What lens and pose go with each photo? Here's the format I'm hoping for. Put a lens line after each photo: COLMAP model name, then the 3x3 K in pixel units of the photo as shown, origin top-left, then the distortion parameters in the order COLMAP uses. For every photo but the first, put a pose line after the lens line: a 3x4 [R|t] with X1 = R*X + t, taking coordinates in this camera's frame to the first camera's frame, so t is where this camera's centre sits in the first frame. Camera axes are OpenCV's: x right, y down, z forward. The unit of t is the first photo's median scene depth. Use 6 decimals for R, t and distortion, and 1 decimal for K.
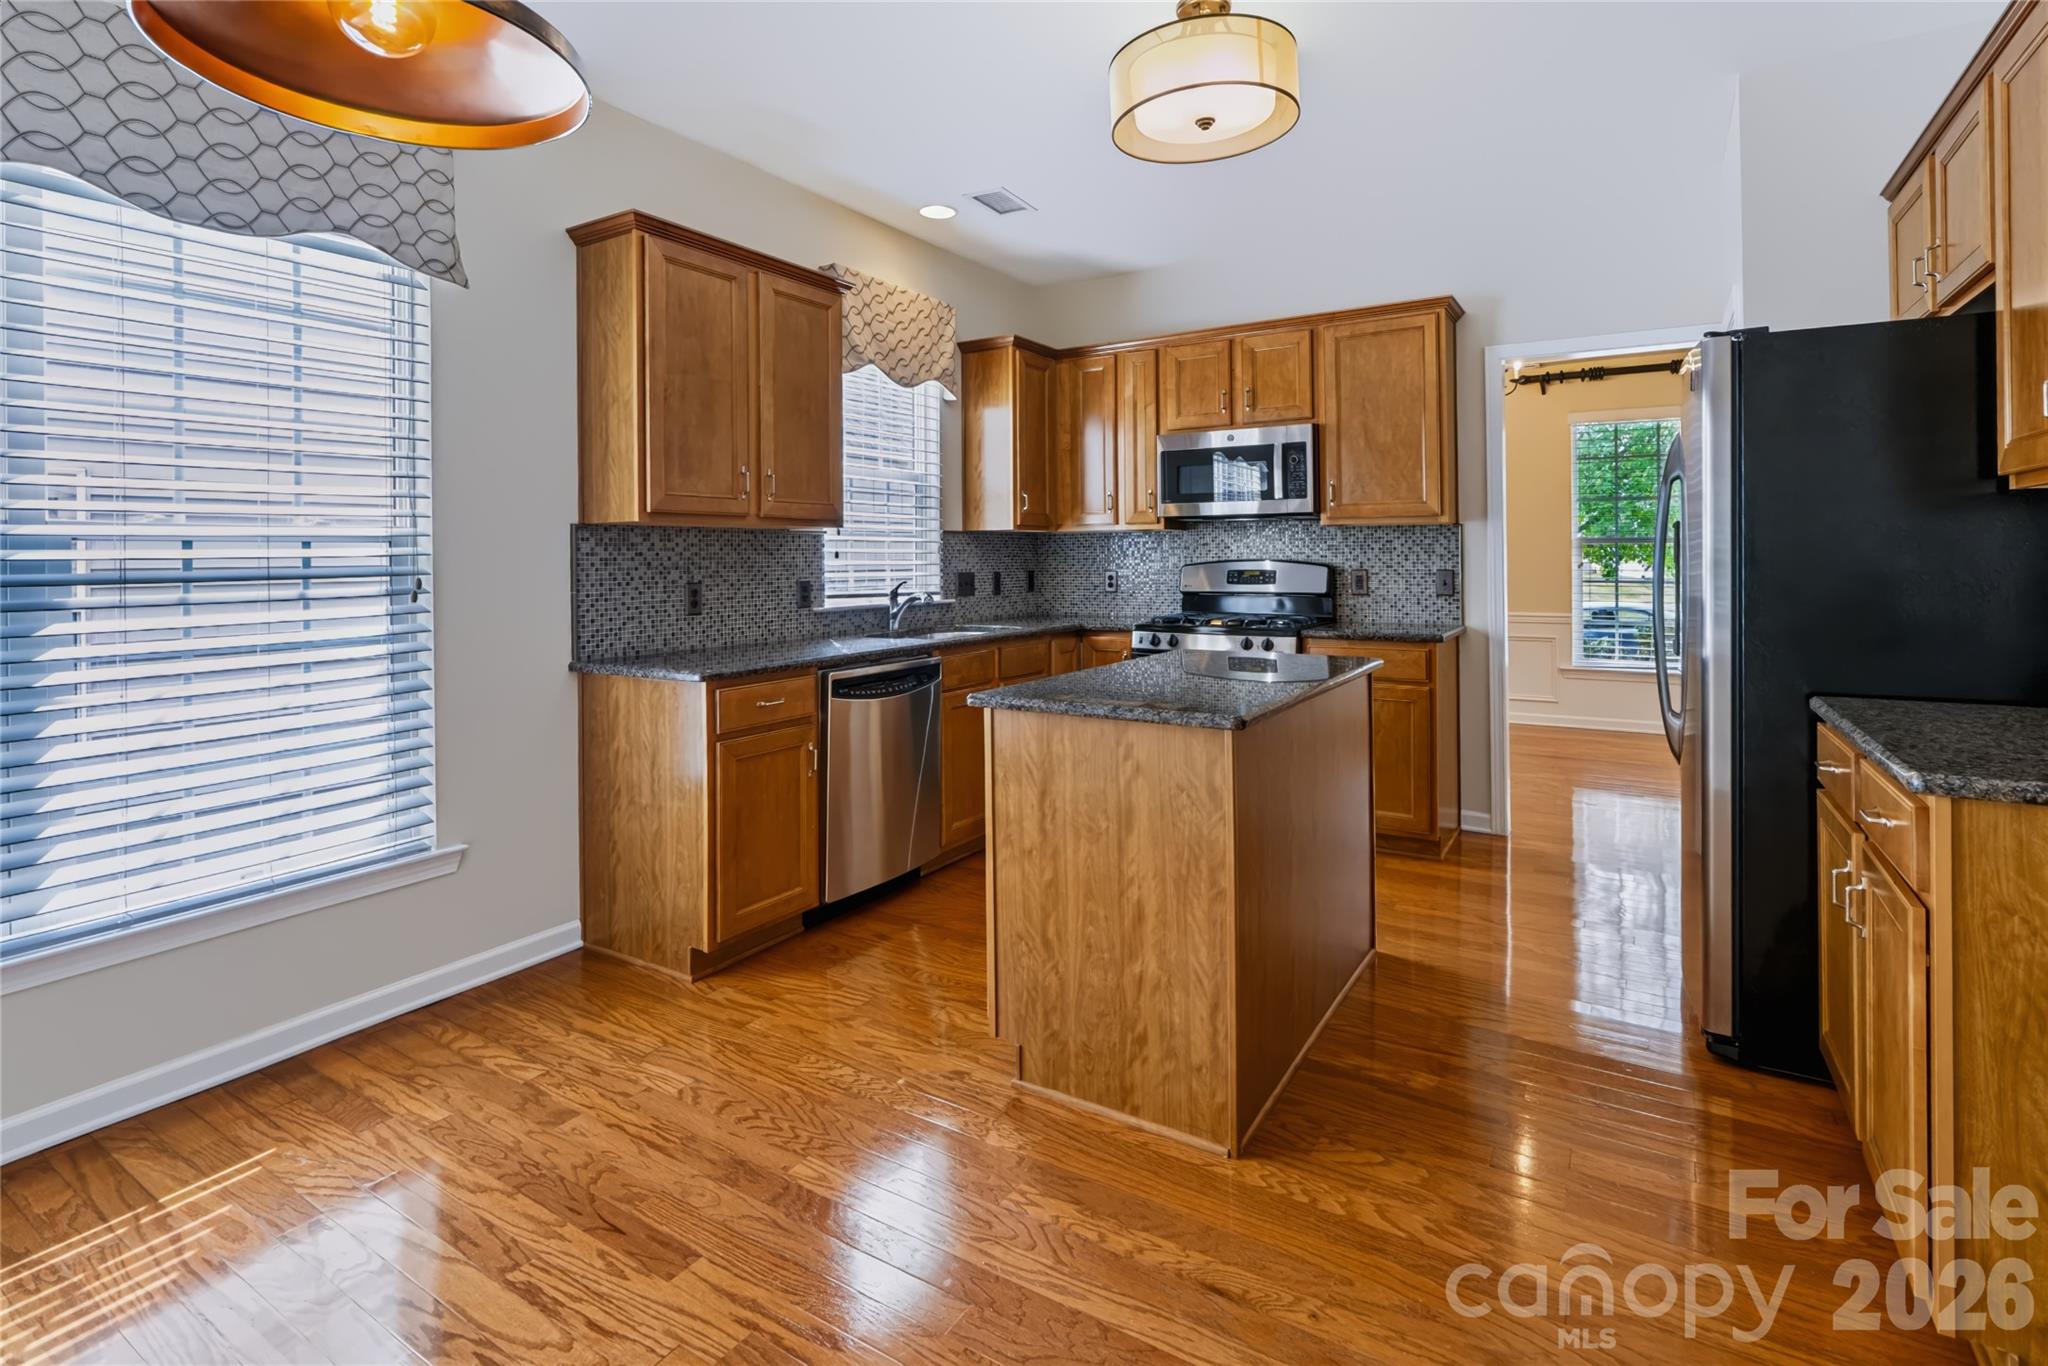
lens RADIAL K [[990.9, 0, 1019.0], [0, 990.9, 543.2], [0, 0, 1]] dist [0.001126, -0.000896]
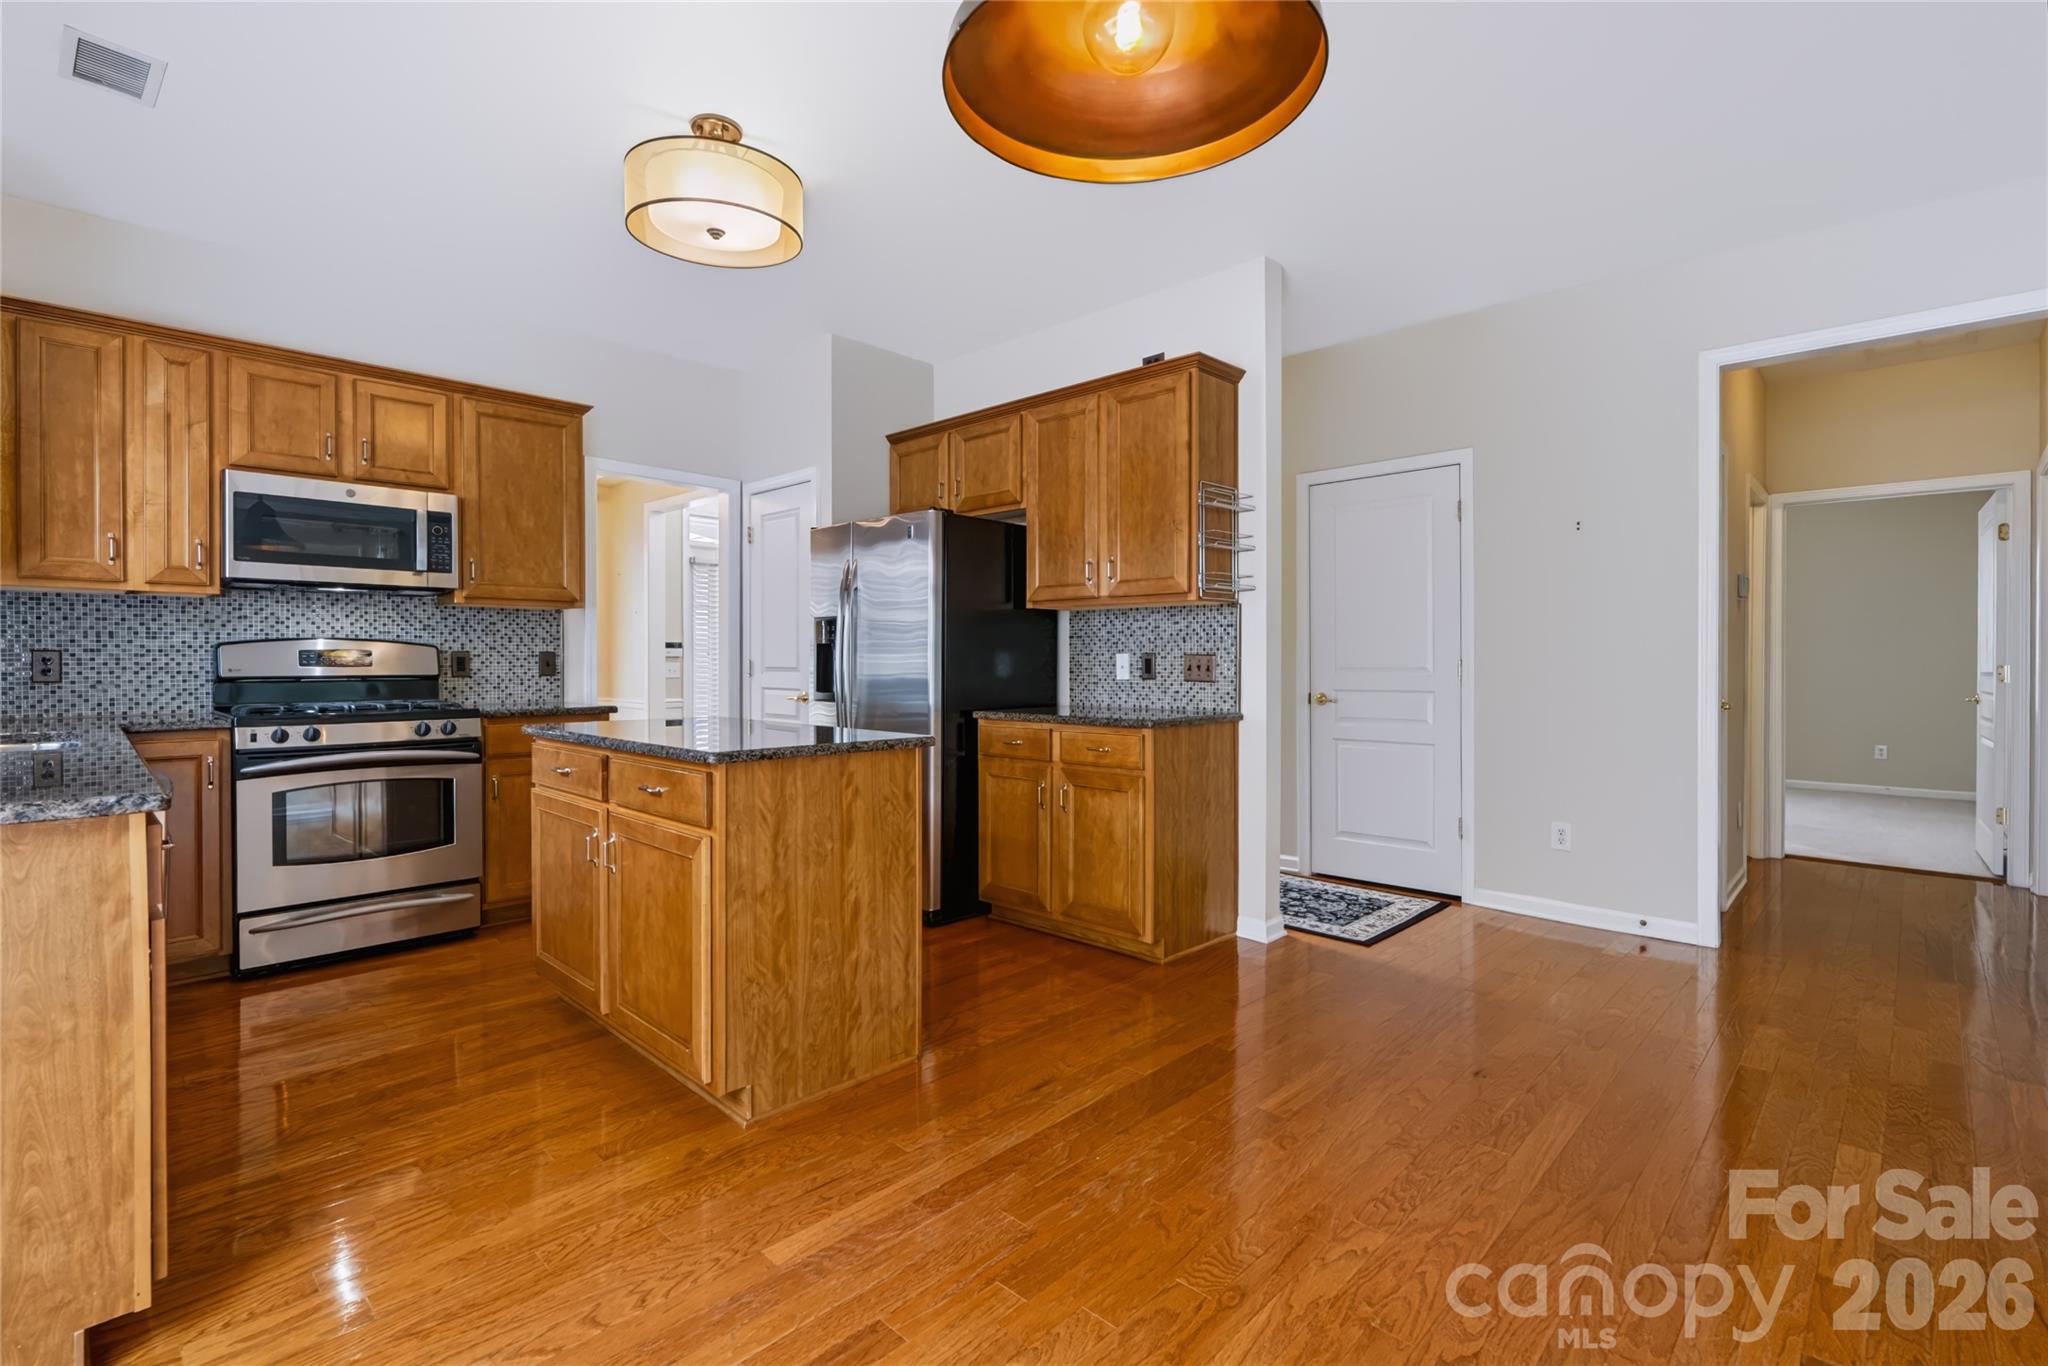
lens RADIAL K [[953.4, 0, 1036.6], [0, 953.4, 652.6], [0, 0, 1]] dist [0.000068, 0.001486]
pose [[0.181875, 0.018290, 0.983152, -0.705618], [-0.015963, 0.999750, -0.015646, 0.049997], [-0.983192, -0.012849, 0.182121, 0.402334]]
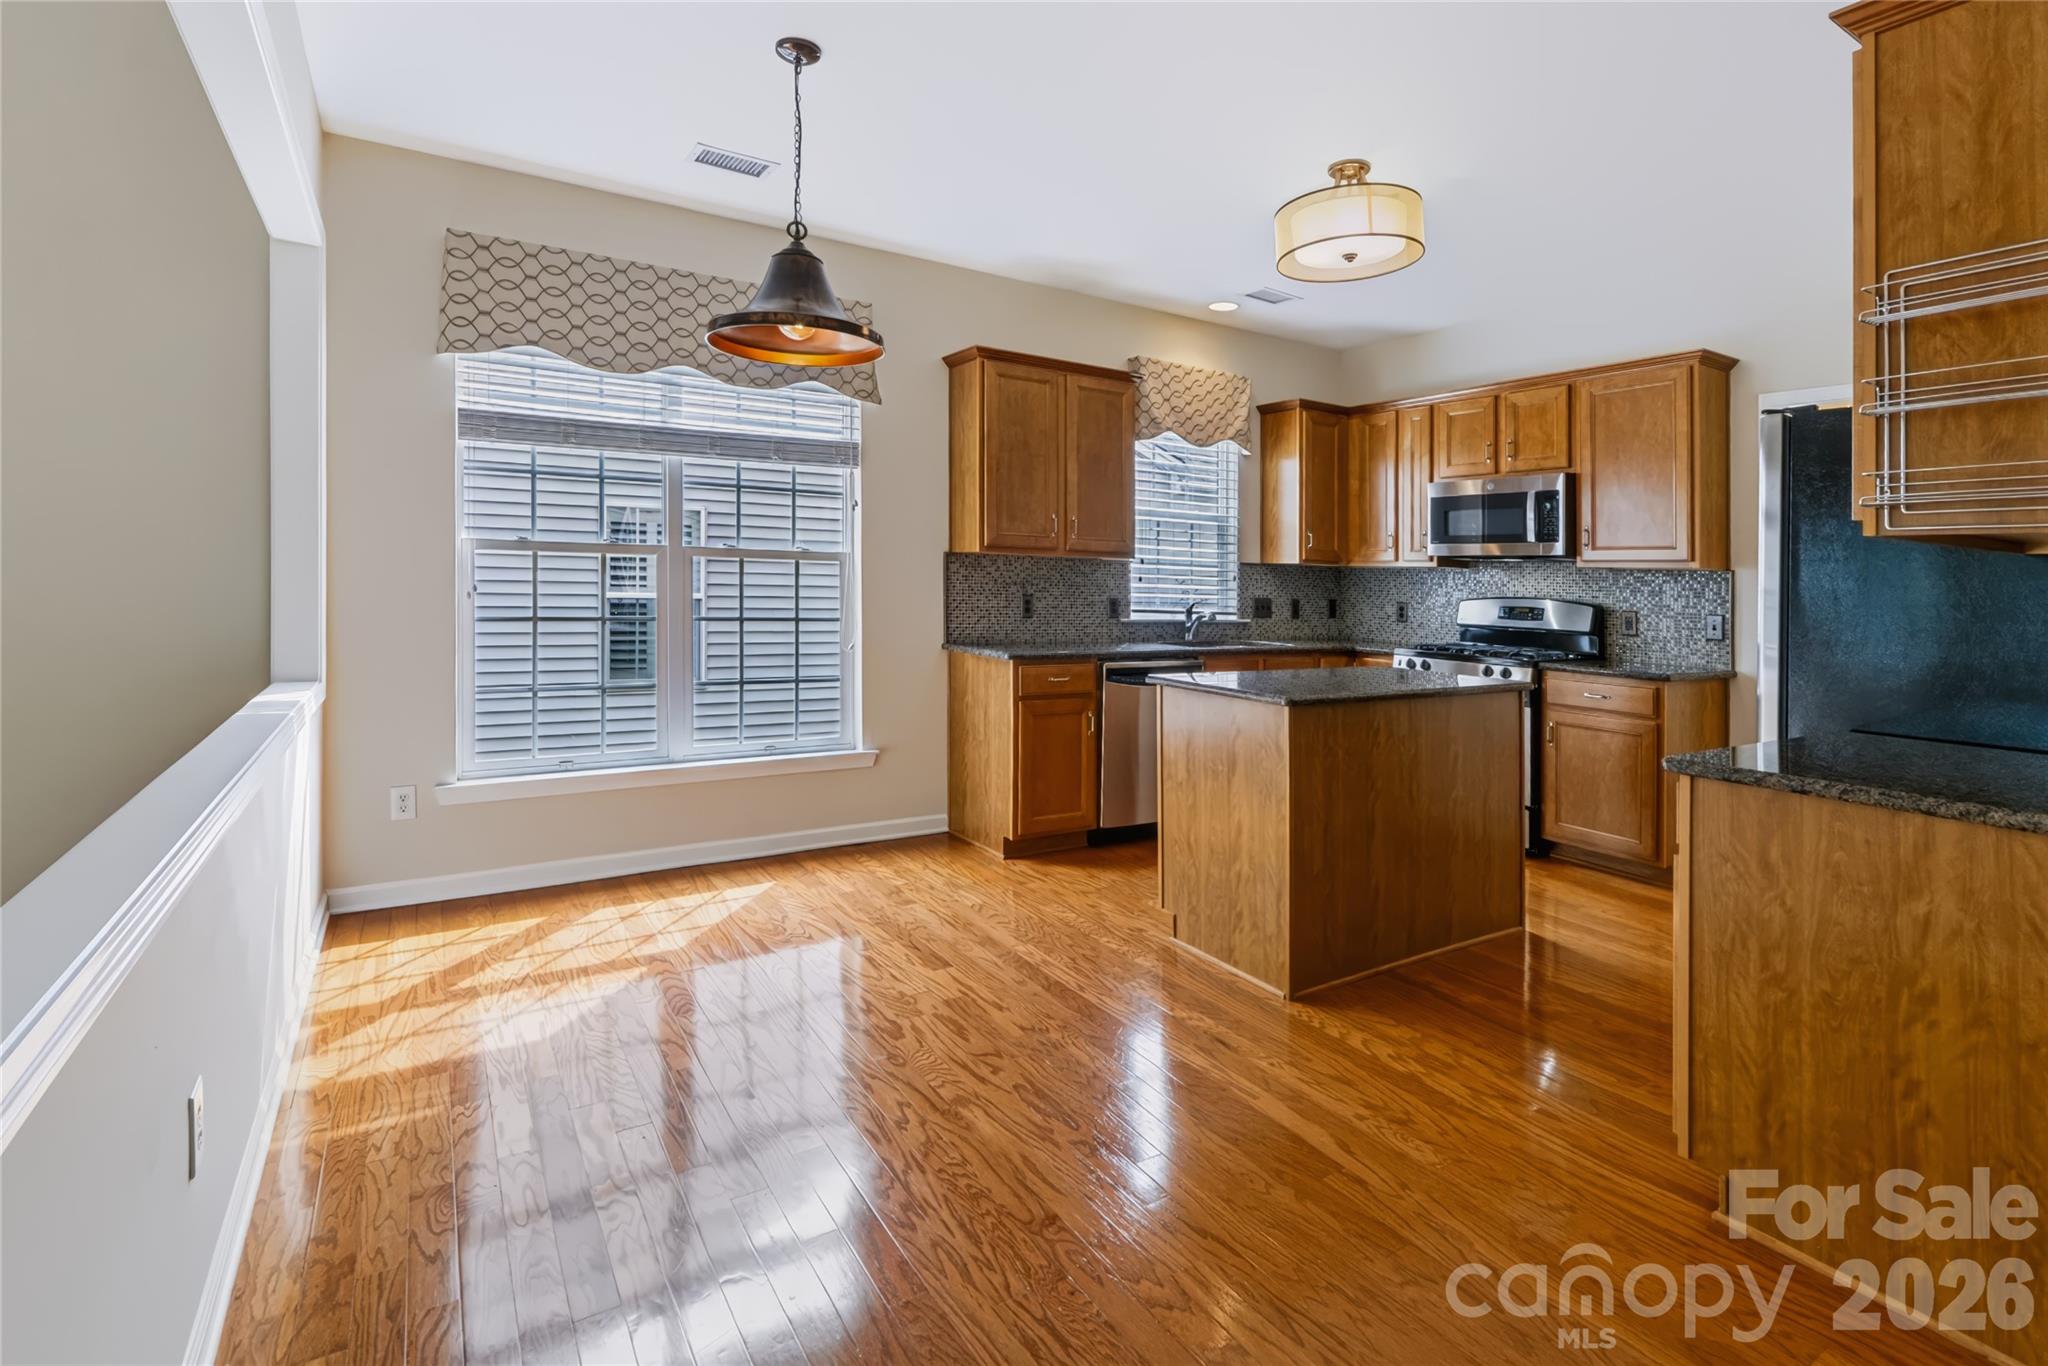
lens RADIAL K [[953.4, 0, 1009.3], [0, 953.4, 630.8], [0, 0, 1]] dist [0.000068, 0.001486]
pose [[0.897933, 0.058468, -0.436232, 0.292263], [-0.029988, 0.996961, 0.071896, -0.007675], [0.439110, -0.051476, 0.896957, -0.282039]]
